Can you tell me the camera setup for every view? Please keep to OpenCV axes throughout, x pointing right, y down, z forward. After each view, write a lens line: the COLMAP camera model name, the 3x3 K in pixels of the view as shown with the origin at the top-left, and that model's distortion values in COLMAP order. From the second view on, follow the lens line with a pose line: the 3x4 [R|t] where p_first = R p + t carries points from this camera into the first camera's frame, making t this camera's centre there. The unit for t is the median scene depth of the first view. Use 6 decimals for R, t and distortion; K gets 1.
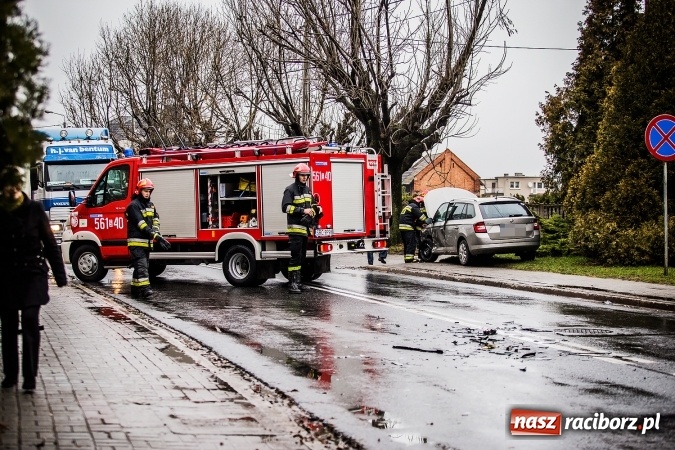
lens RADIAL K [[1409.1, 0, 337.5], [0, 1409.1, 225.0], [0, 0, 1]] dist [-0.289691, -0.042276]
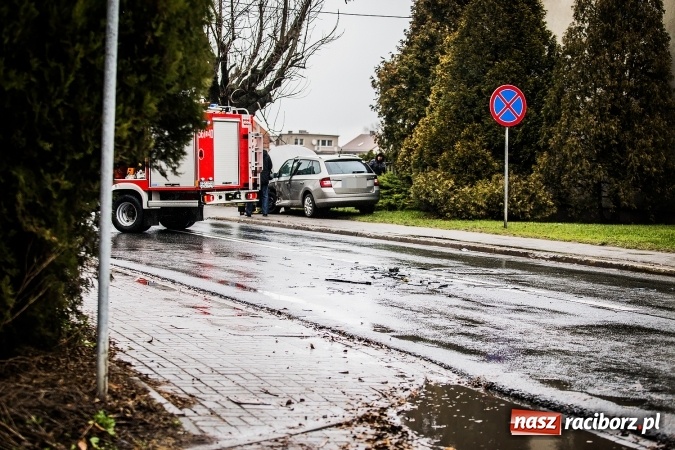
lens RADIAL K [[1409.1, 0, 337.5], [0, 1409.1, 225.0], [0, 0, 1]] dist [-0.289691, -0.042276]
pose [[0.987480, 0.012495, 0.157249, -0.063816], [-0.017435, 0.999396, 0.030077, 0.001722], [-0.156778, -0.032442, 0.987101, -0.084690]]
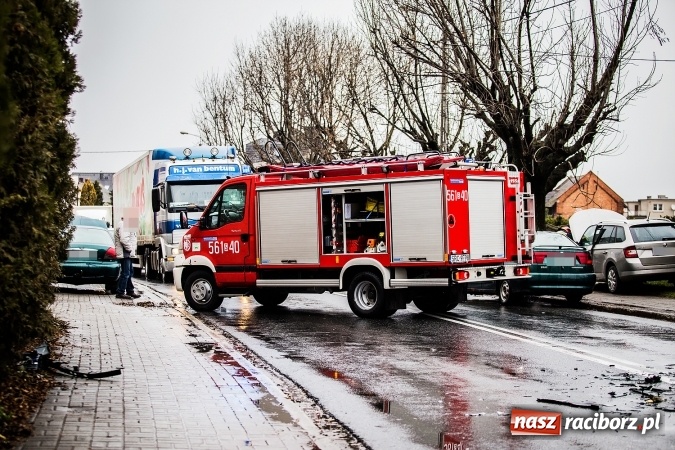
lens RADIAL K [[1409.1, 0, 337.5], [0, 1409.1, 225.0], [0, 0, 1]] dist [-0.289691, -0.042276]
pose [[0.994938, 0.000177, -0.100493, 0.002303], [-0.001802, 0.999869, -0.016077, -0.000999], [0.100477, 0.016177, 0.994808, 0.080802]]
